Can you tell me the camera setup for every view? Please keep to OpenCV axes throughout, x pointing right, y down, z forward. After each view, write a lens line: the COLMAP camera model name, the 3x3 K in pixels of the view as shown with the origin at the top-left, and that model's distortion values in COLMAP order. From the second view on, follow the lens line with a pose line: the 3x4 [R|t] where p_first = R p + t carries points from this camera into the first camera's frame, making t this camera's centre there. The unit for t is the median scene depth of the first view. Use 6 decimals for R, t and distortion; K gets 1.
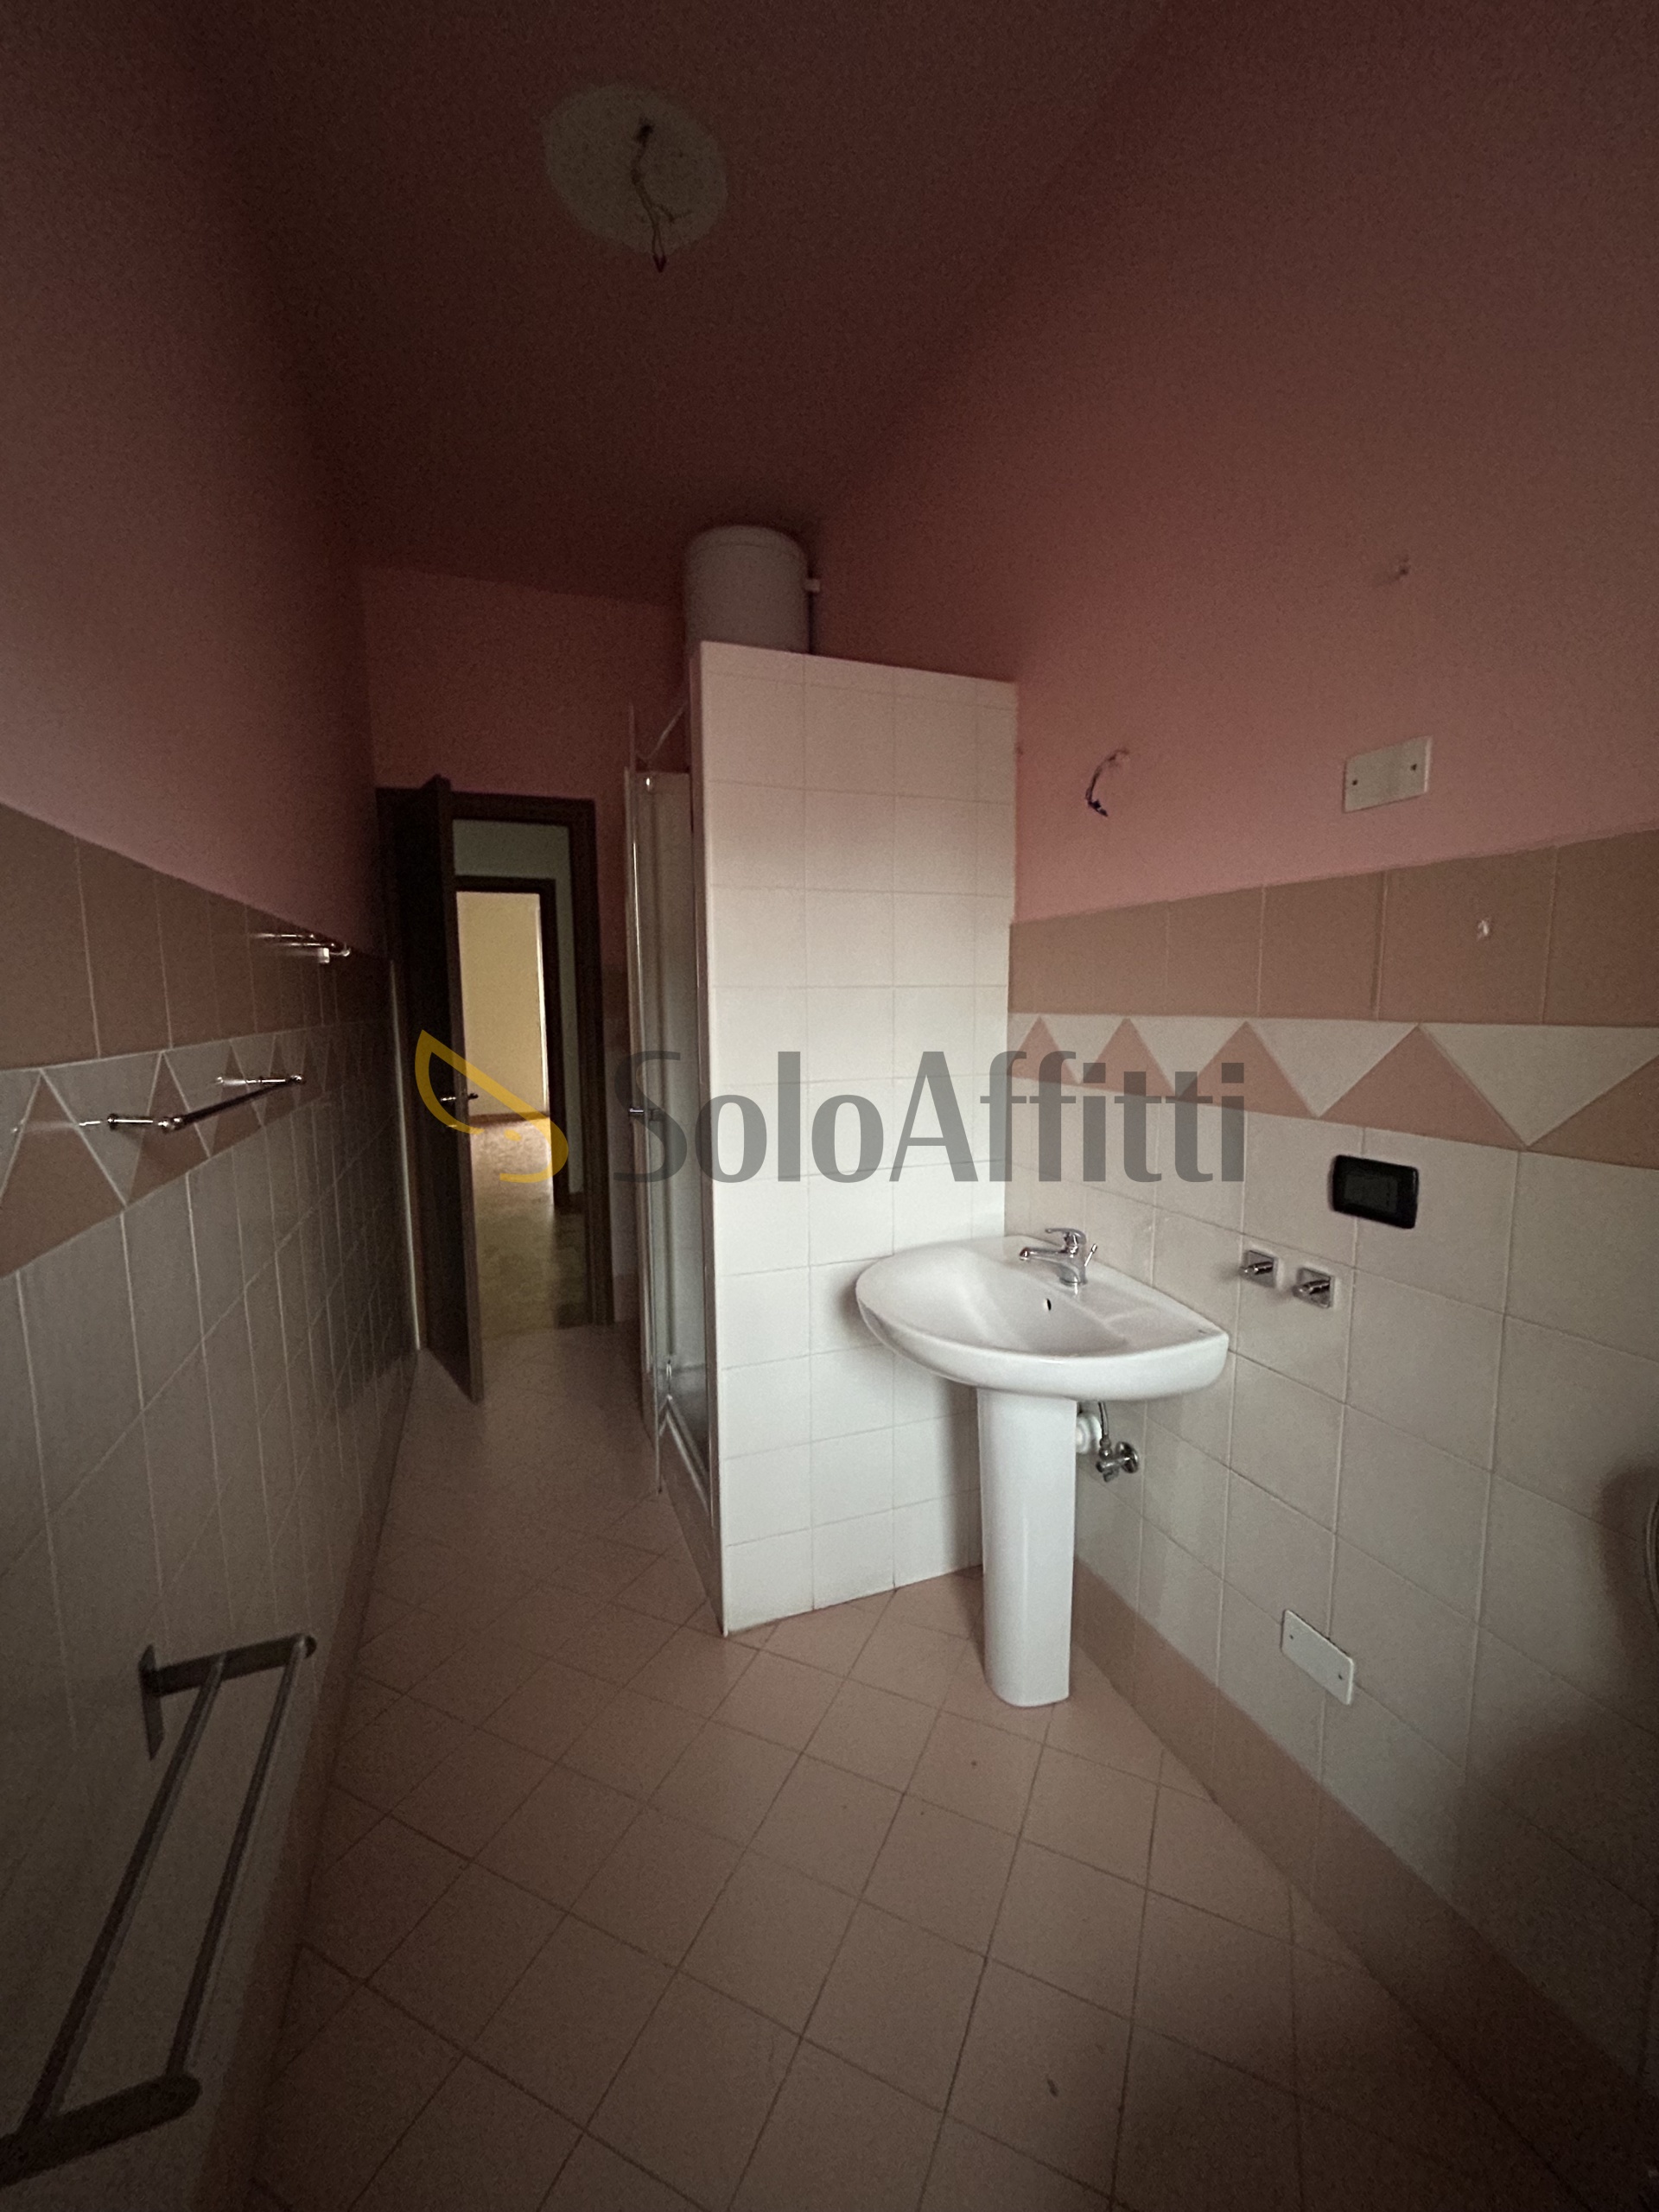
lens RADIAL K [[898.9, 0, 824.8], [0, 898.9, 1105.6], [0, 0, 1]] dist [-0.001583, 0.000888]
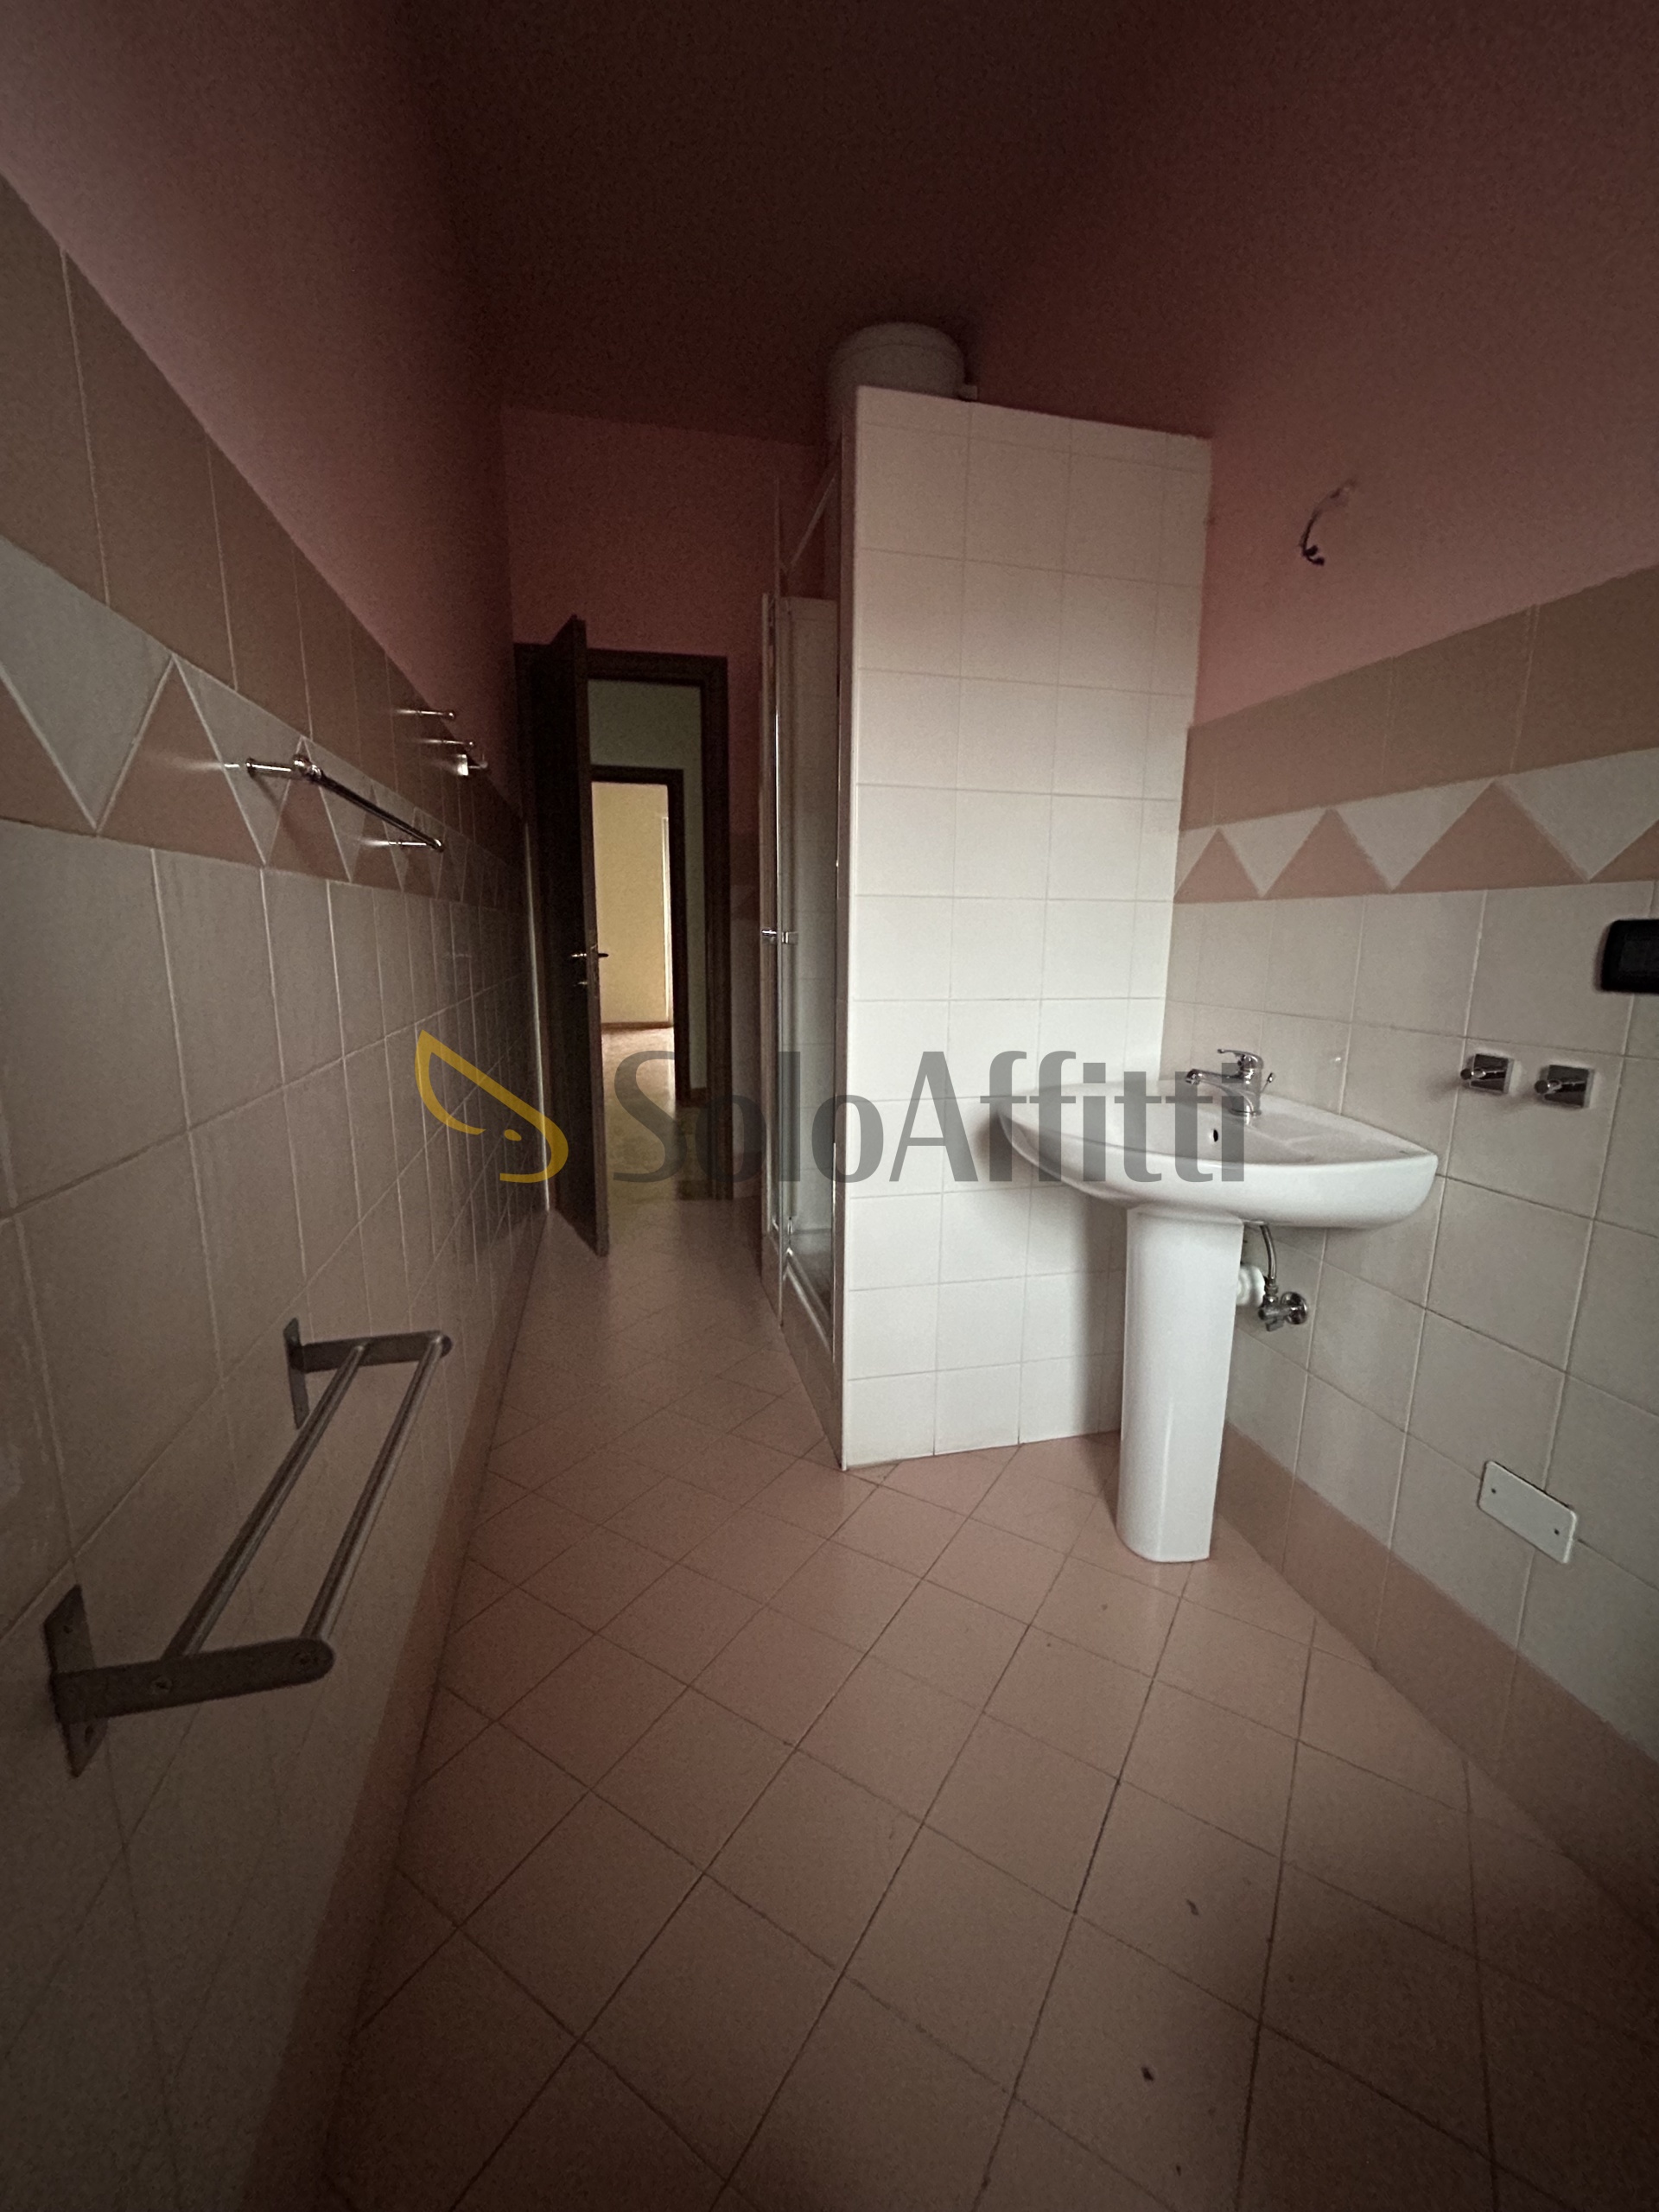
lens RADIAL K [[898.9, 0, 819.7], [0, 898.9, 1106.1], [0, 0, 1]] dist [-0.001583, 0.000888]
pose [[0.990818, 0.040740, -0.128922, -0.029641], [-0.031772, 0.996979, 0.070871, 0.142078], [0.131420, -0.066124, 0.989119, 0.055667]]
